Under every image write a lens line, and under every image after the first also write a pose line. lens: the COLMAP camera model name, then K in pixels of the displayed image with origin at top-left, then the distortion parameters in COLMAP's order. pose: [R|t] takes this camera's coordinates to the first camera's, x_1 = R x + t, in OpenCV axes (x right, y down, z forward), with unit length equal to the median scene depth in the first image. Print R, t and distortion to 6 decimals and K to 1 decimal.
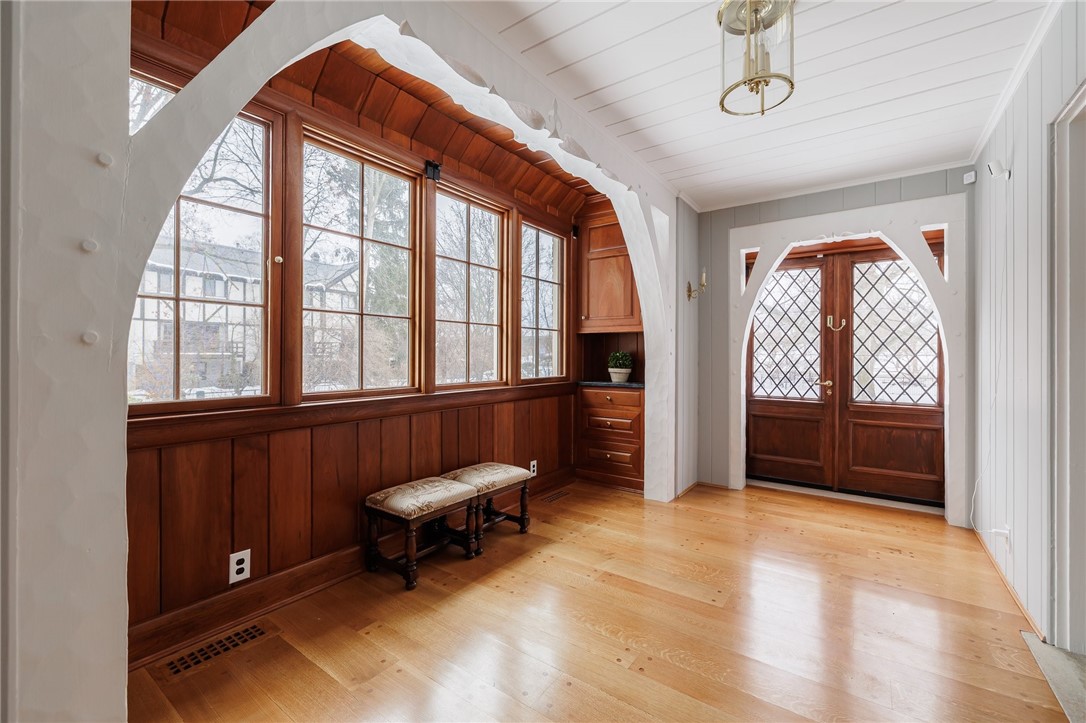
lens RADIAL K [[455.4, 0, 538.2], [0, 455.4, 355.9], [0, 0, 1]] dist [-0.000372, 0.000244]
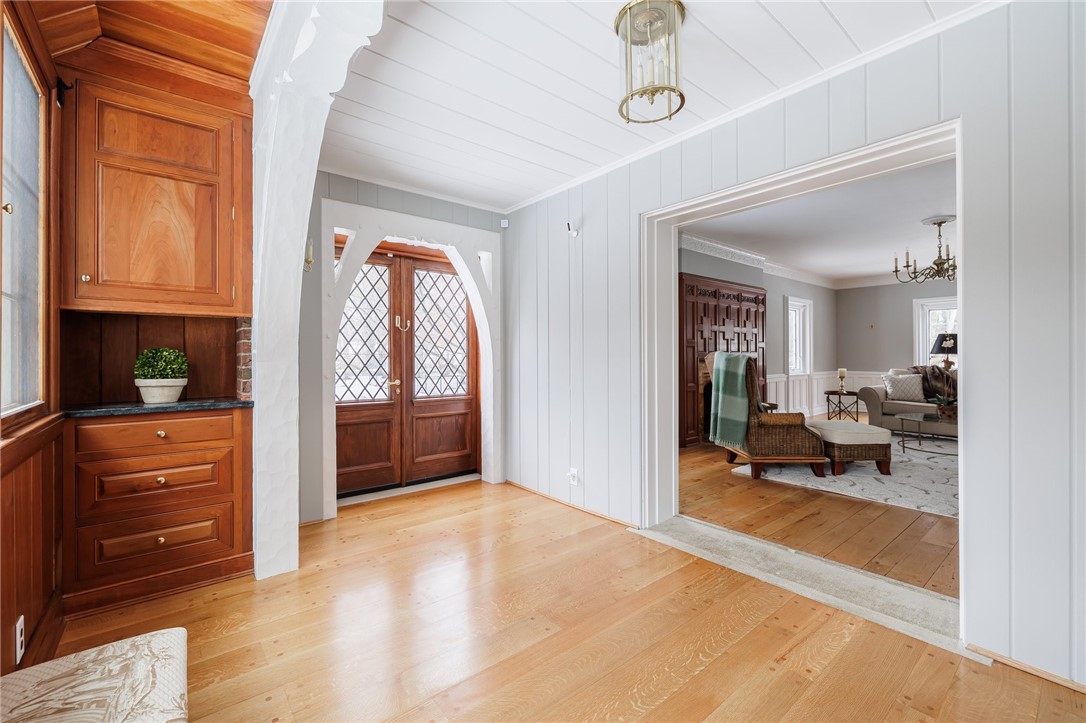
lens RADIAL K [[455.4, 0, 538.2], [0, 455.4, 355.9], [0, 0, 1]] dist [-0.000372, 0.000244]
pose [[0.256884, -0.003858, 0.966434, -0.268757], [0.004373, 0.999986, 0.002829, -0.000320], [-0.966432, 0.003499, 0.256898, 0.441823]]
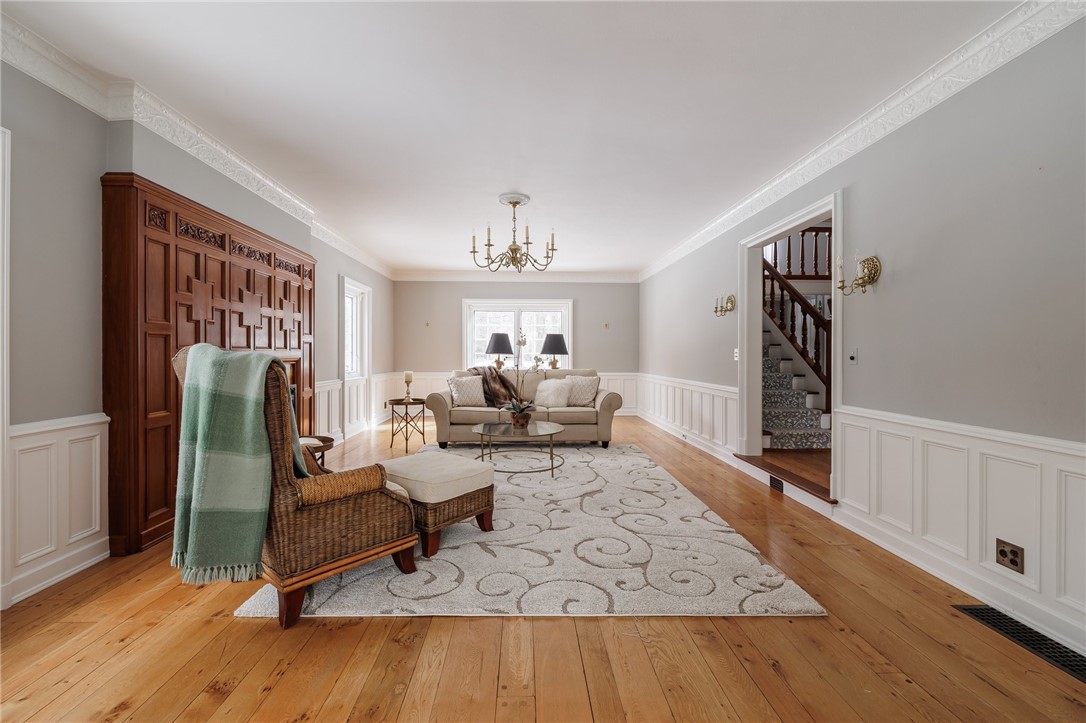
lens RADIAL K [[455.4, 0, 538.2], [0, 455.4, 355.9], [0, 0, 1]] dist [-0.000372, 0.000244]
pose [[-0.612110, -0.006983, 0.790742, 0.373988], [-0.005107, 0.999975, 0.004877, 0.001747], [-0.790756, -0.001053, -0.612130, 0.305883]]
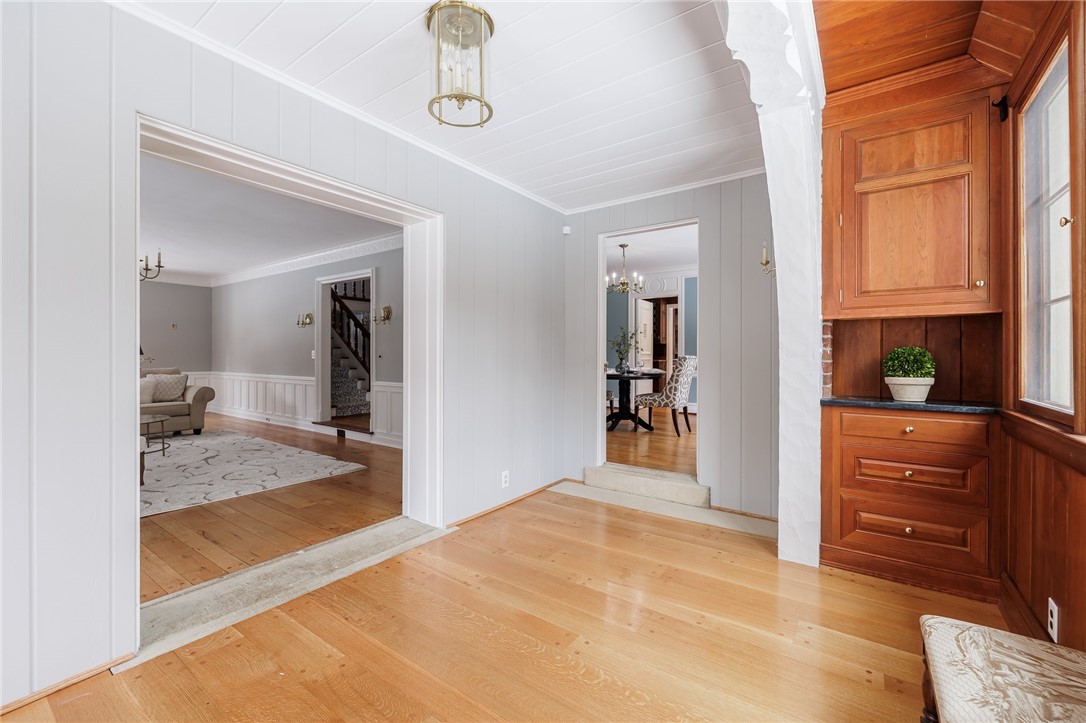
lens RADIAL K [[455.4, 0, 538.2], [0, 455.4, 355.9], [0, 0, 1]] dist [-0.000372, 0.000244]
pose [[-0.999985, -0.005382, -0.001054, 0.133159], [-0.005383, 0.999985, 0.000931, -0.000085], [0.001049, 0.000937, -0.999999, 0.927698]]
